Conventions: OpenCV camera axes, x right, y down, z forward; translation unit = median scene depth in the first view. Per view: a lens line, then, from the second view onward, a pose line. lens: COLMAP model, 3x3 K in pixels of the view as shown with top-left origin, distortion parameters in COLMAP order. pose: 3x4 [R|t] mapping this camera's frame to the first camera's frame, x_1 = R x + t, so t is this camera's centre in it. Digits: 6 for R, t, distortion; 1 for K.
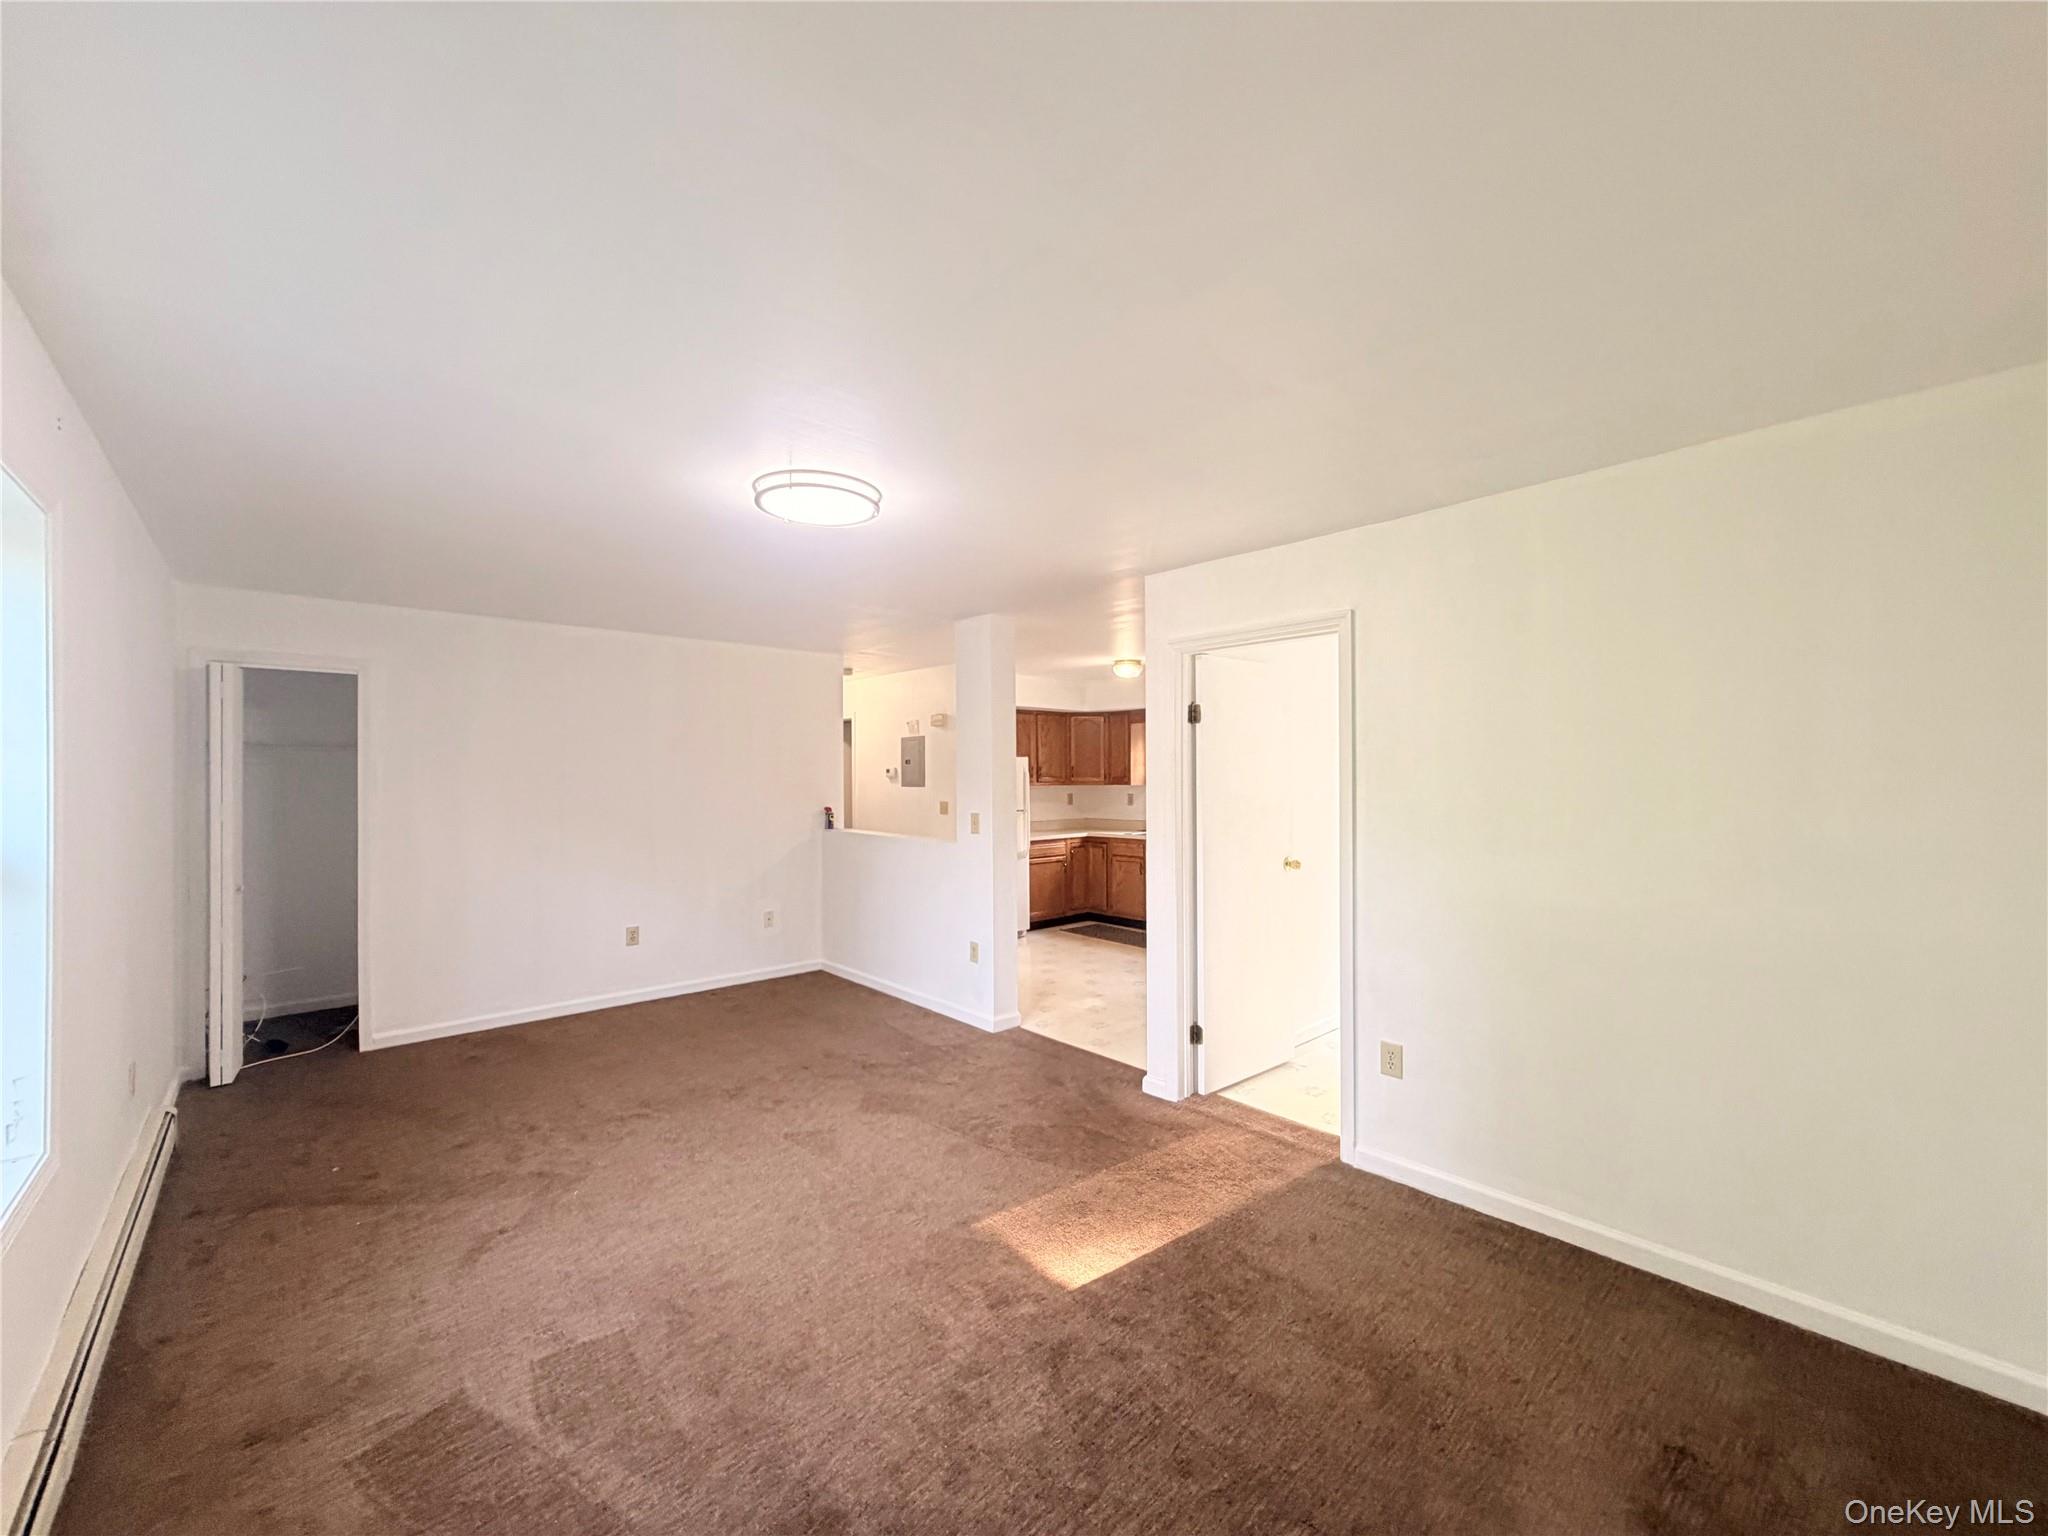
lens RADIAL K [[817.5, 0, 1024.2], [0, 817.5, 769.1], [0, 0, 1]] dist [0.000376, 0.000472]
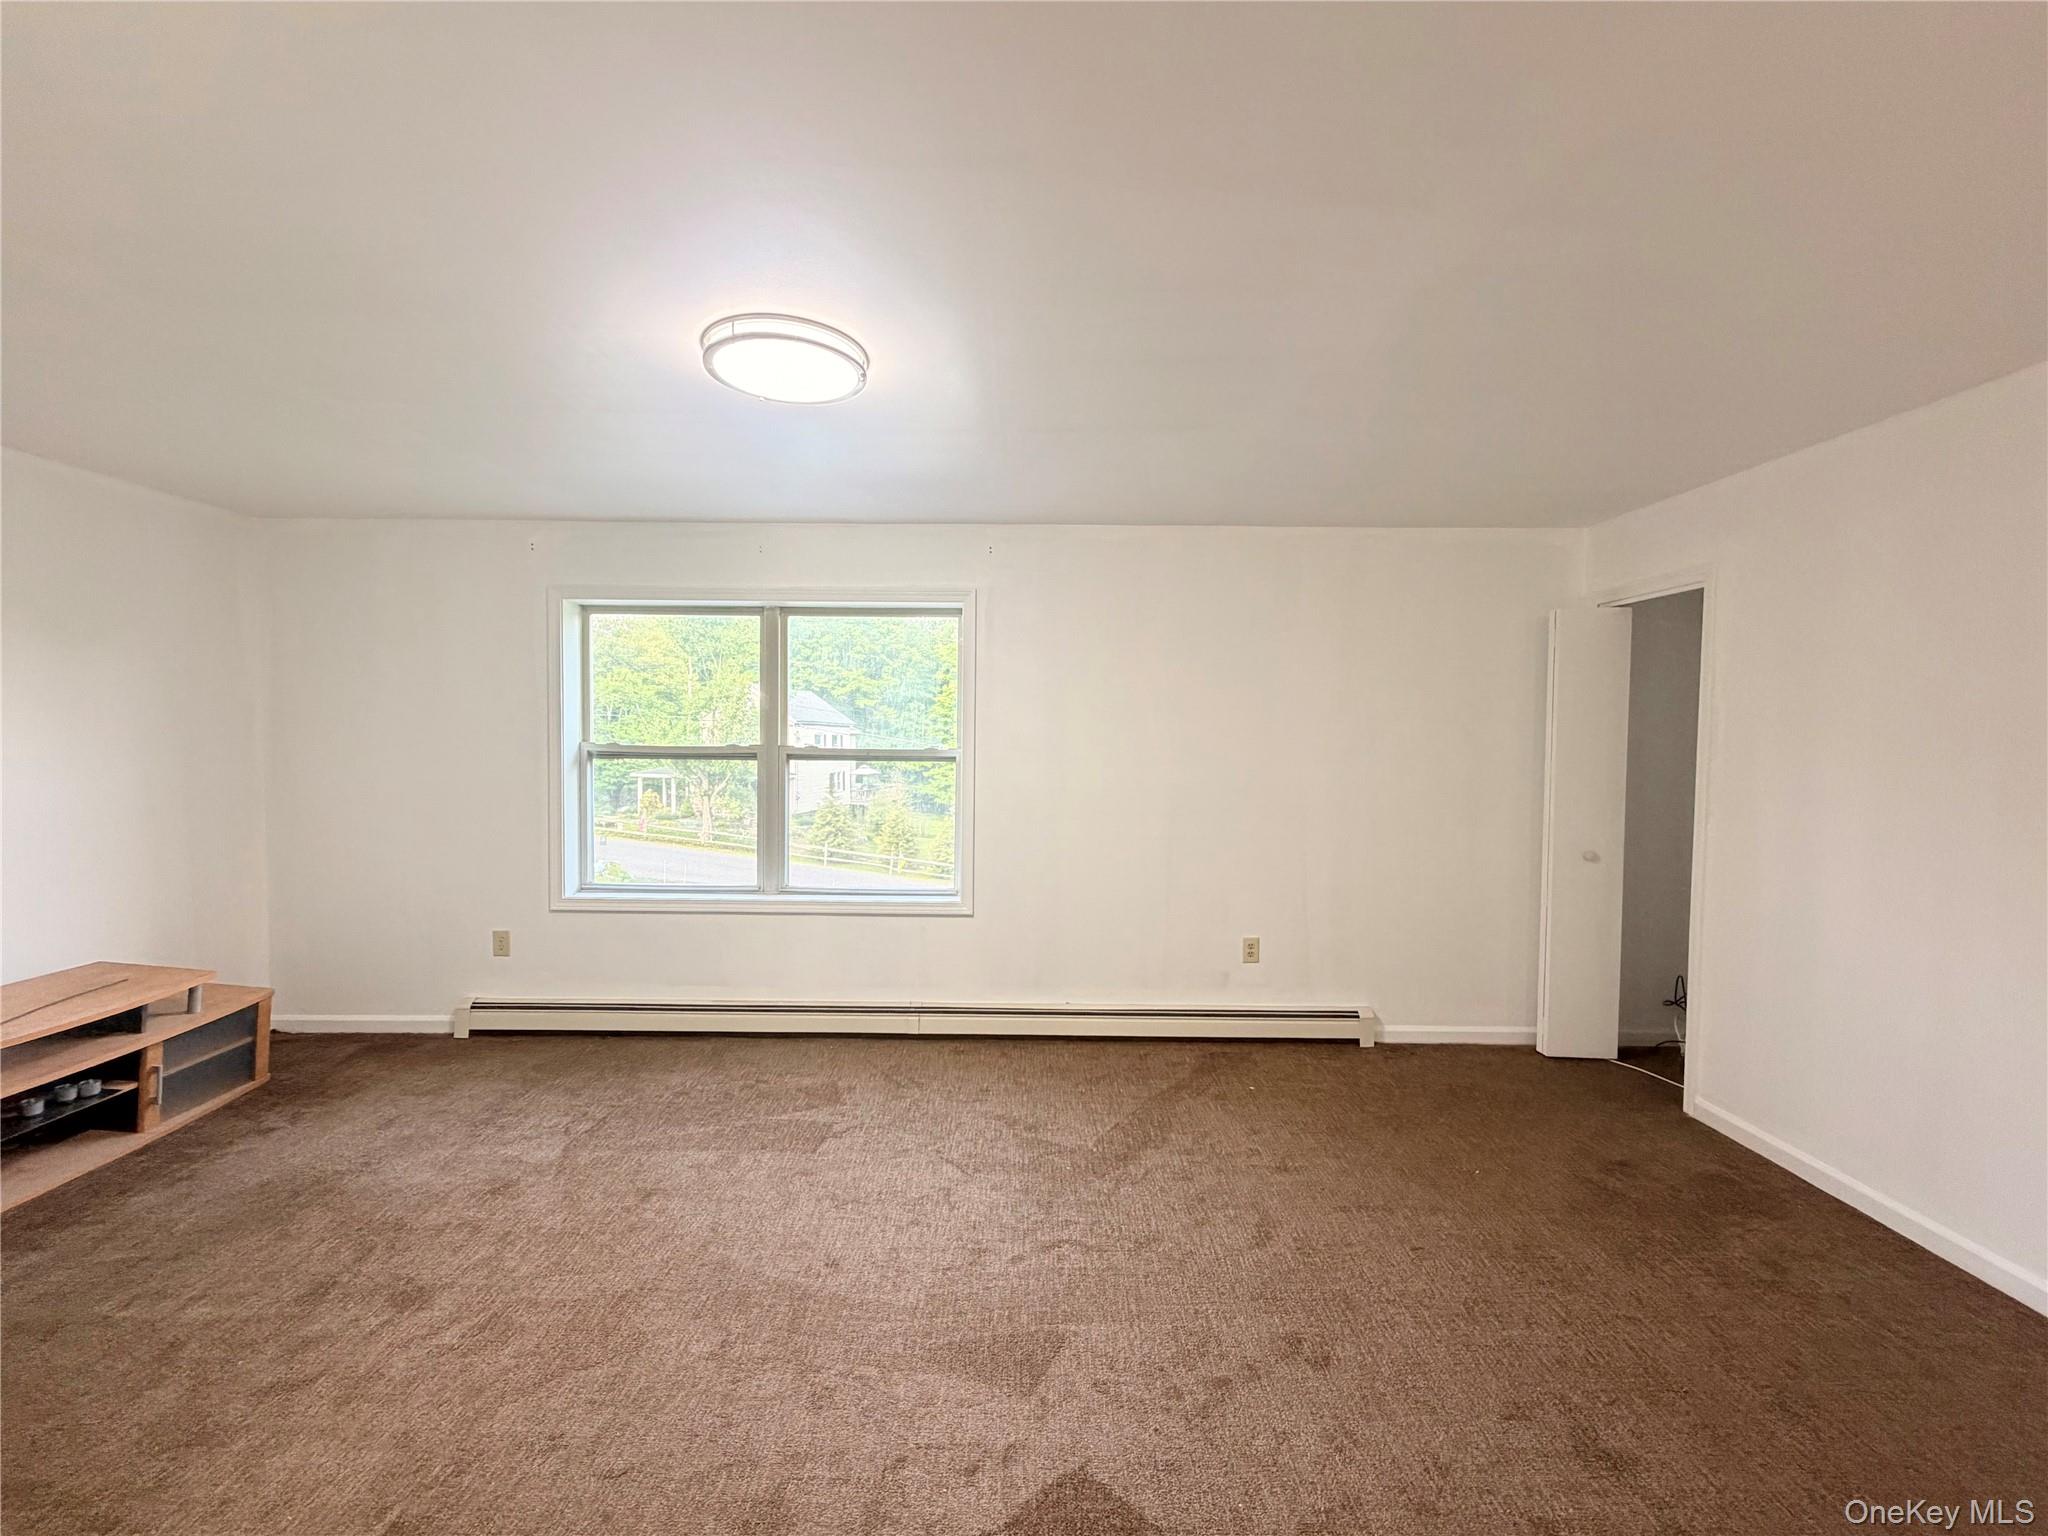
lens RADIAL K [[817.5, 0, 1015.1], [0, 817.5, 760.8], [0, 0, 1]] dist [0.000376, 0.000472]
pose [[-0.672699, 0.012822, -0.739805, 0.138954], [-0.008243, 0.999658, 0.024821, 0.026954], [0.739870, 0.022795, -0.672363, 1.252400]]
